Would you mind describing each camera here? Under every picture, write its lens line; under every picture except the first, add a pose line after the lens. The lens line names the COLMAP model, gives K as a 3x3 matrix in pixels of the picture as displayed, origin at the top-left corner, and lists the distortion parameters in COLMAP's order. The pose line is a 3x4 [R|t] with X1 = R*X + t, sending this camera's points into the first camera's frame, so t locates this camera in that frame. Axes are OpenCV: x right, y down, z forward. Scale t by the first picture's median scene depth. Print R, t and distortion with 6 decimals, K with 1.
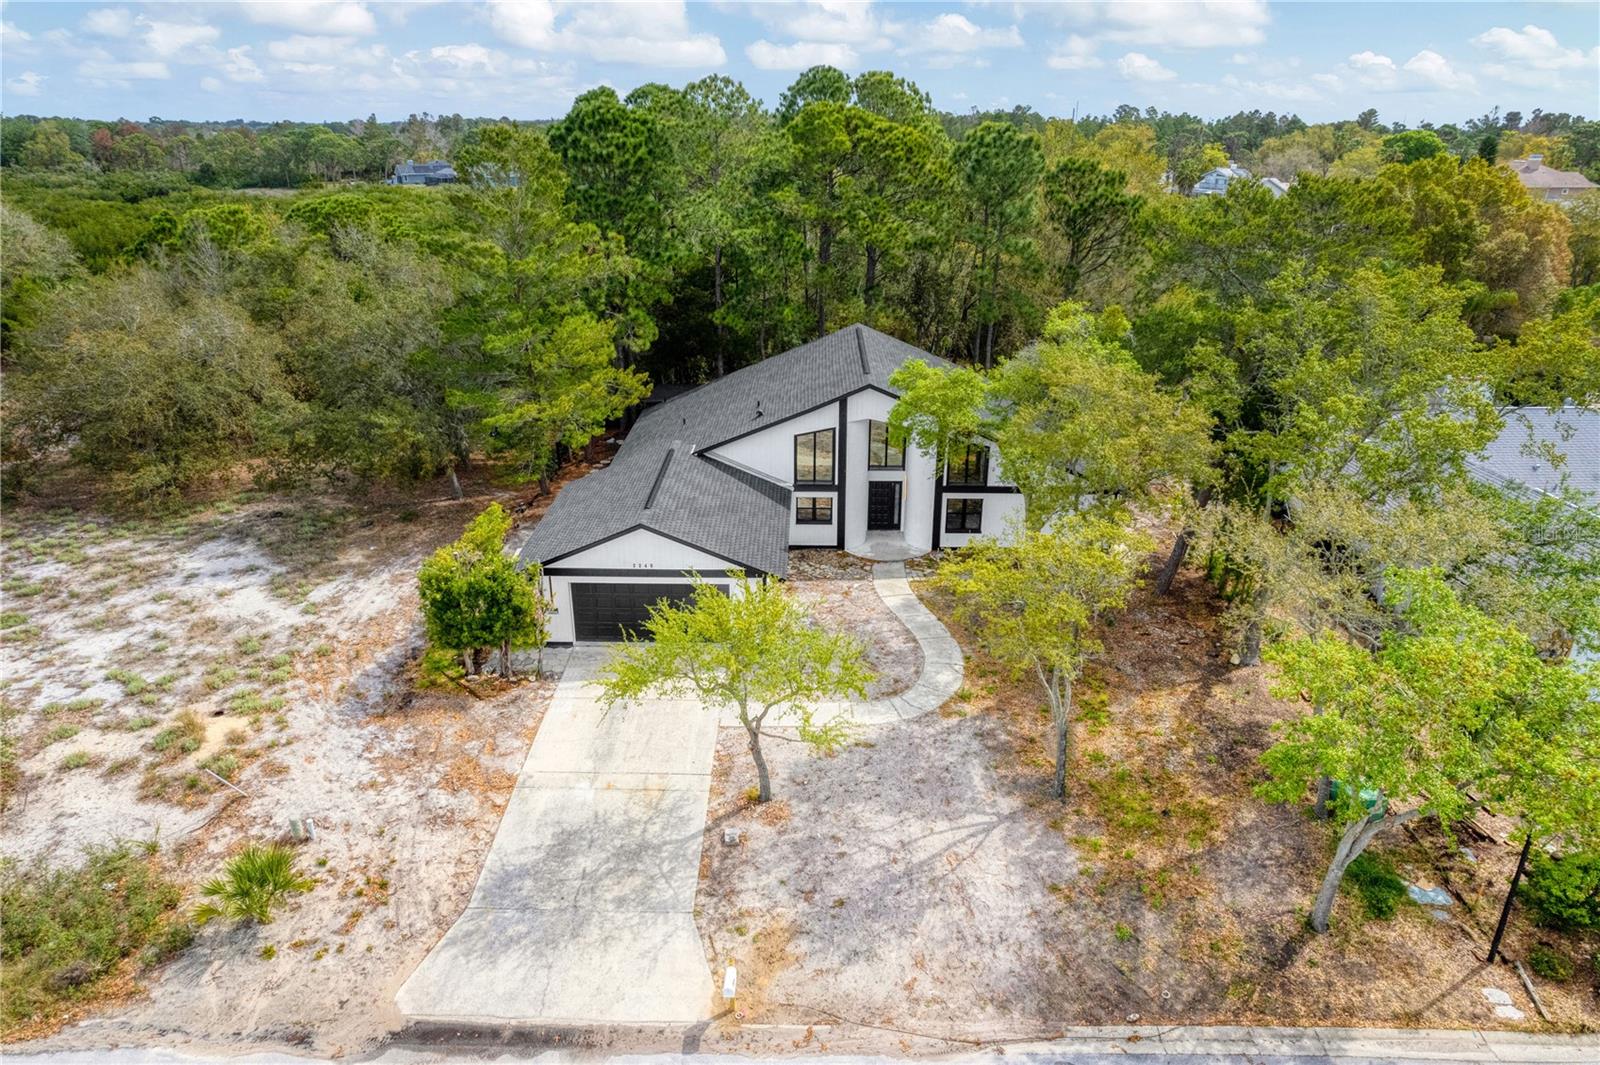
lens RADIAL K [[1027.7, 0, 802.0], [0, 1027.7, 537.0], [0, 0, 1]] dist [-0.077707, 0.075737]
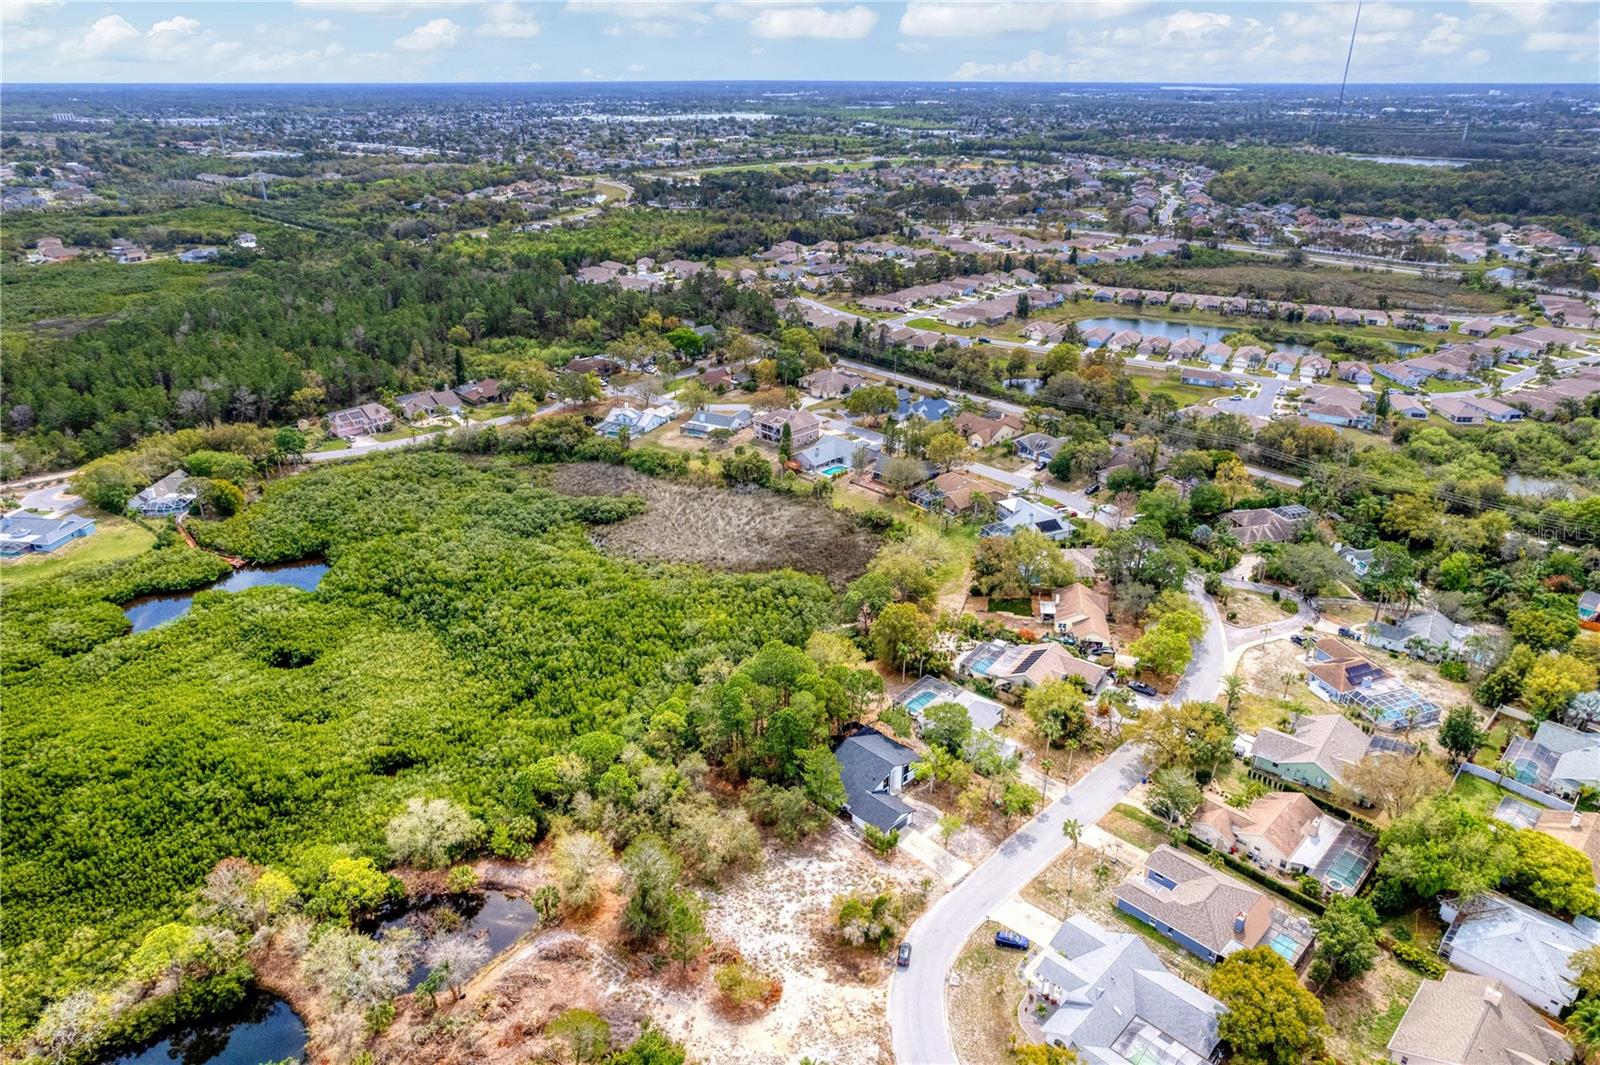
lens RADIAL K [[1025.2, 0, 802.0], [0, 1025.2, 530.5], [0, 0, 1]] dist [-0.072538, 0.067654]
pose [[0.701628, -0.297716, 0.647367, -3.880202], [0.272591, 0.951567, 0.142175, -2.559859], [-0.658341, 0.076713, 0.748801, -3.134169]]
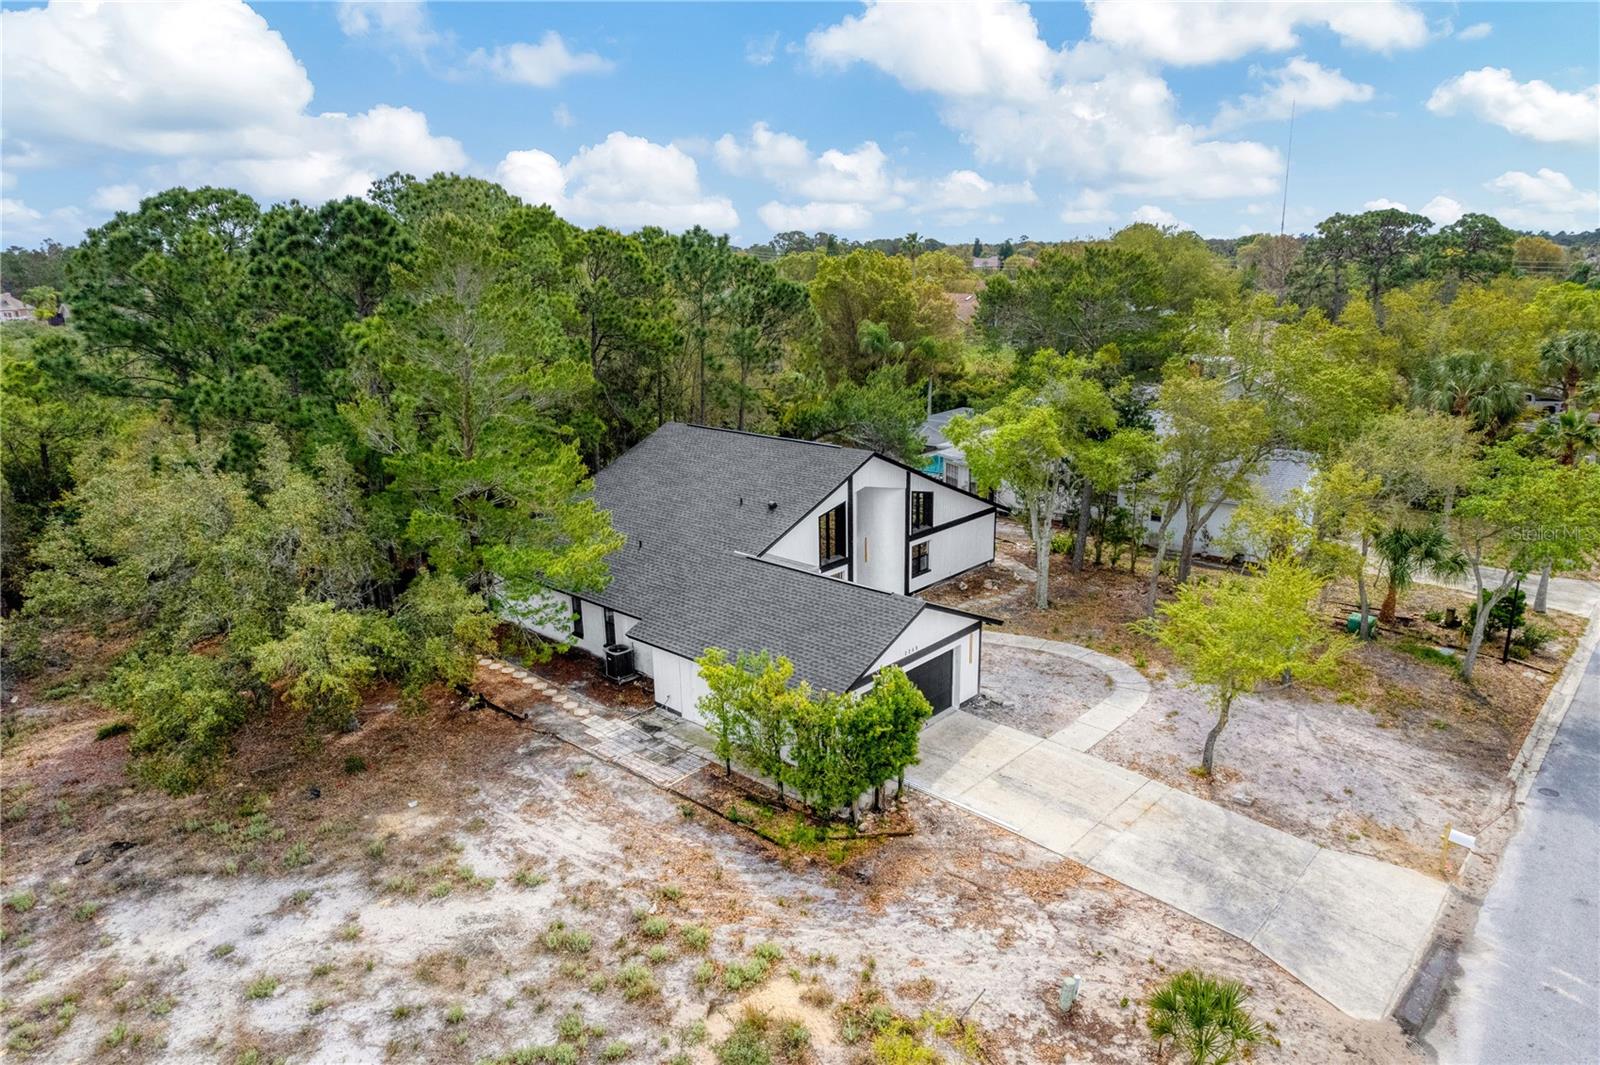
lens RADIAL K [[1057.2, 0, 804.6], [0, 1057.2, 529.1], [0, 0, 1]] dist [-0.077968, 0.073882]
pose [[0.662538, -0.210500, 0.718842, -0.951180], [0.300413, 0.953806, 0.002423, -0.118196], [-0.686146, 0.214344, 0.695169, 0.375171]]
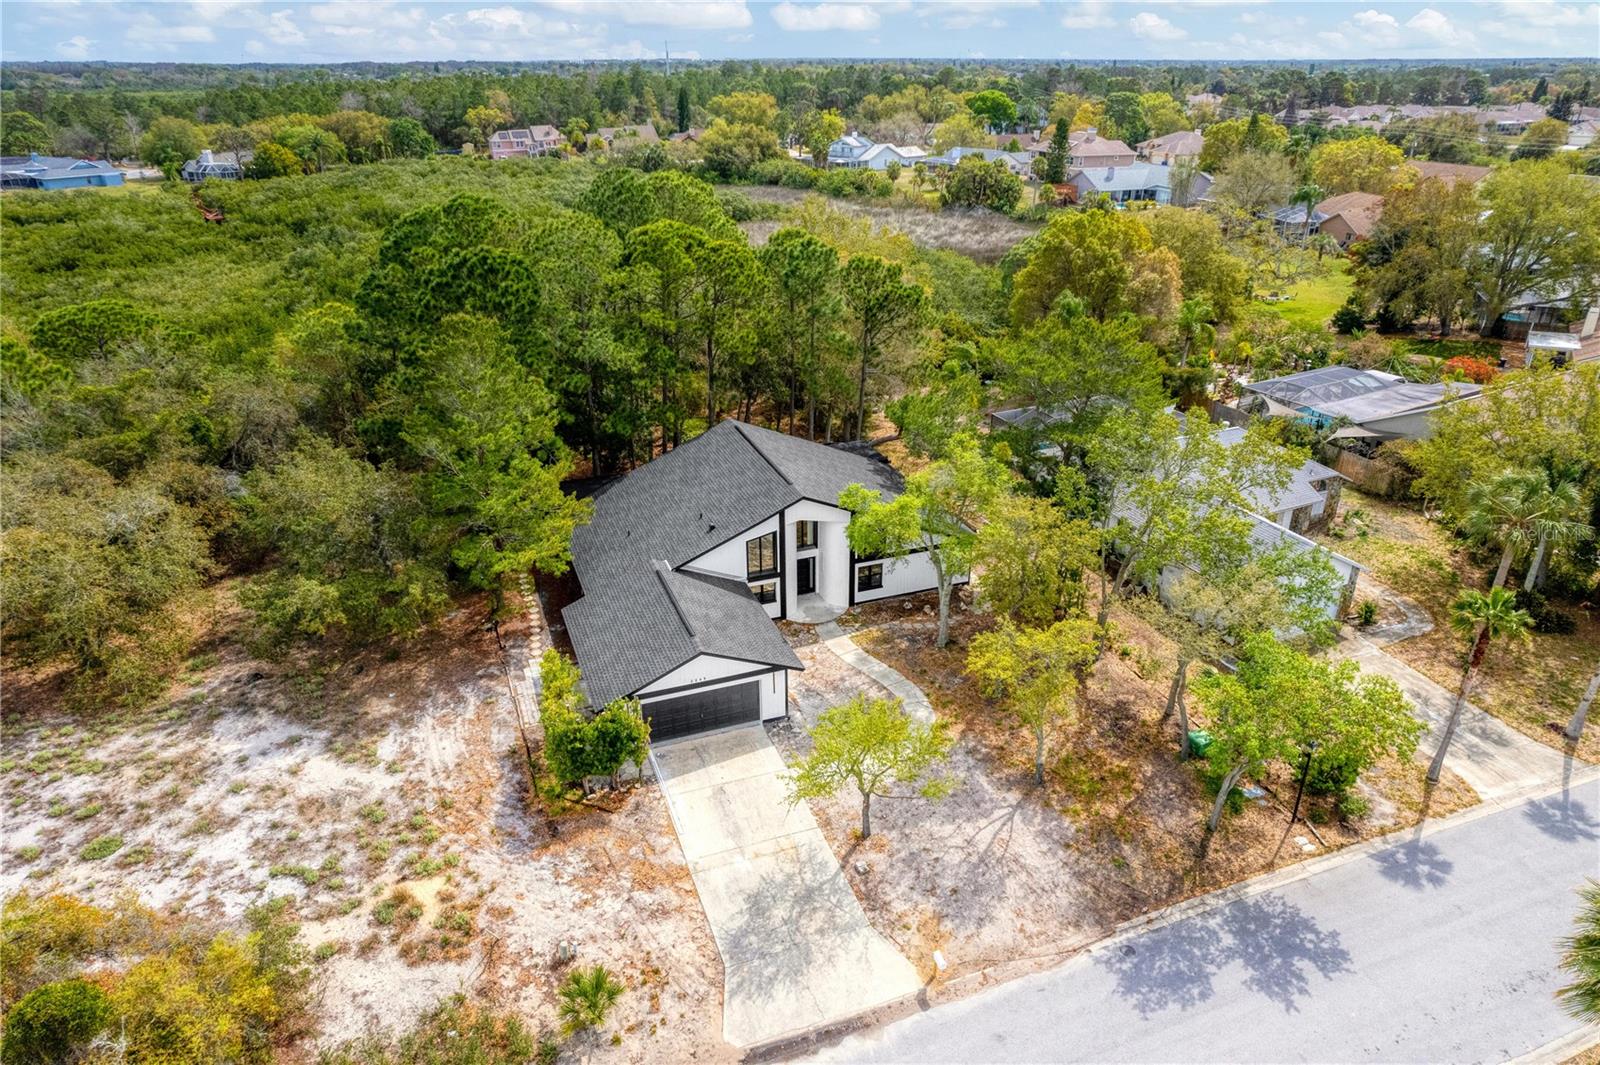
lens RADIAL K [[1025.2, 0, 802.0], [0, 1025.2, 530.5], [0, 0, 1]] dist [-0.072538, 0.067654]
pose [[0.931539, -0.162315, 0.325405, -0.444423], [0.145350, 0.986460, 0.075962, -0.249741], [-0.333329, -0.023464, 0.942519, -0.274450]]
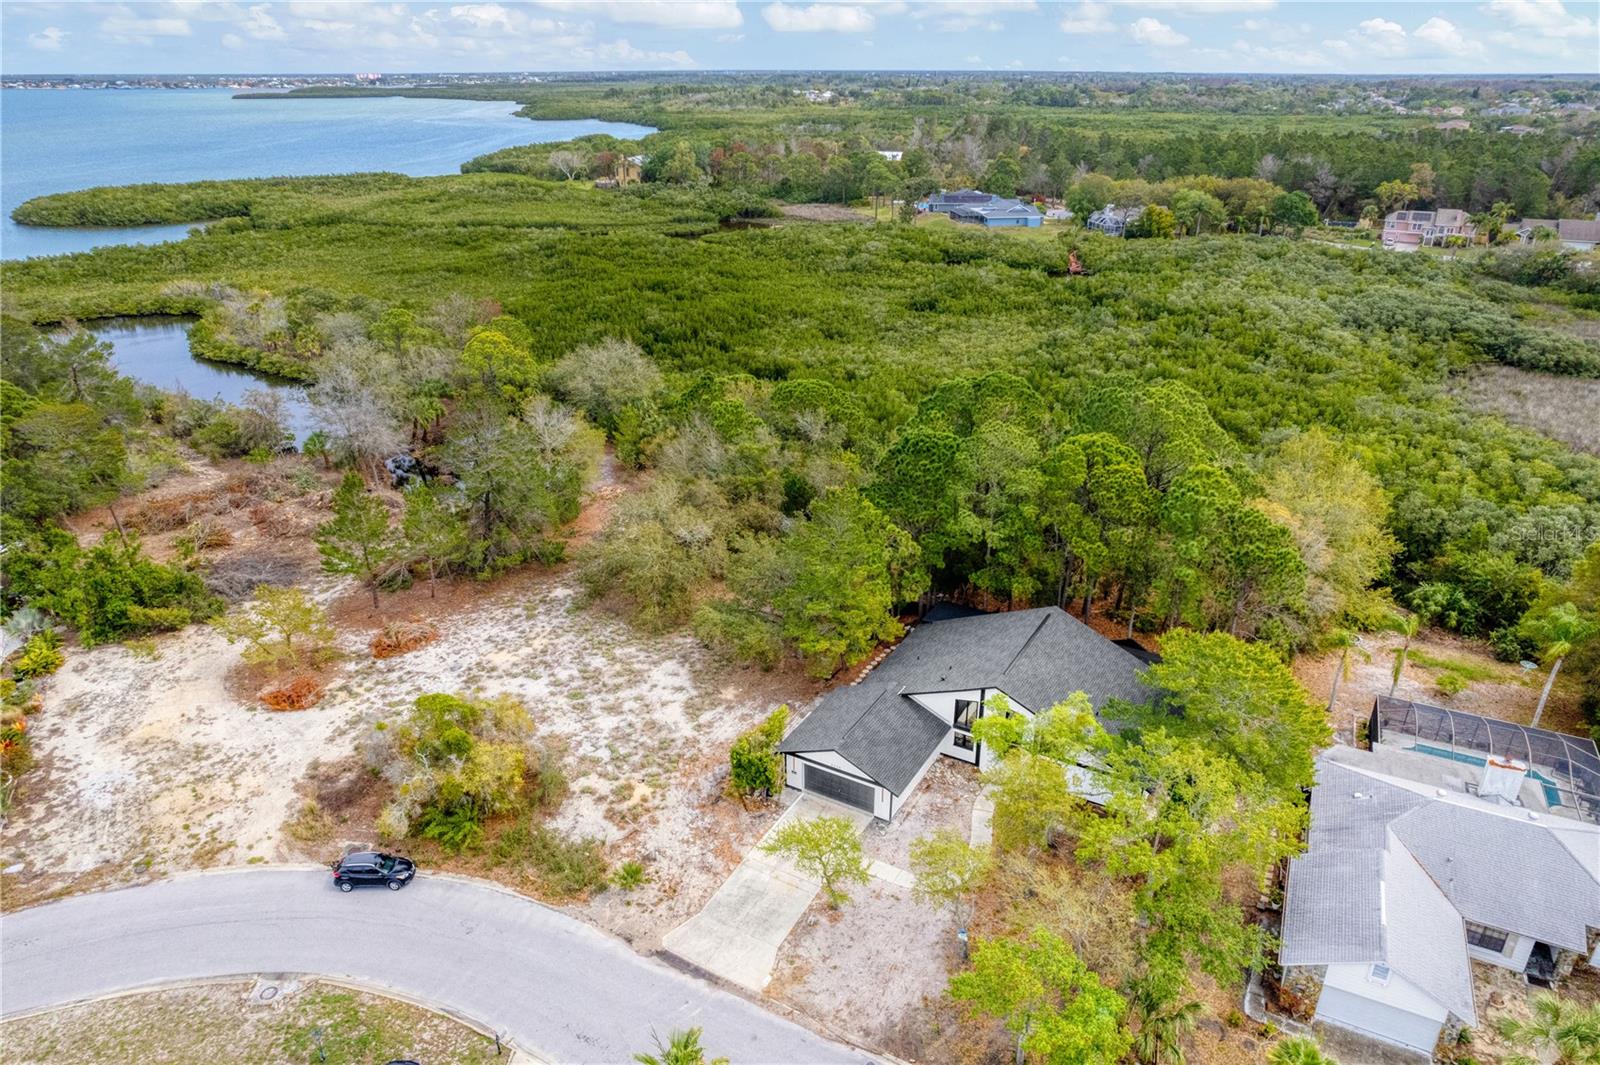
lens RADIAL K [[1042.3, 0, 804.6], [0, 1042.3, 528.8], [0, 0, 1]] dist [-0.069360, 0.063942]
pose [[0.872932, 0.195639, -0.446896, 0.622326], [-0.180772, 0.980572, 0.076162, -0.587183], [0.453113, 0.014302, 0.891338, -0.849830]]
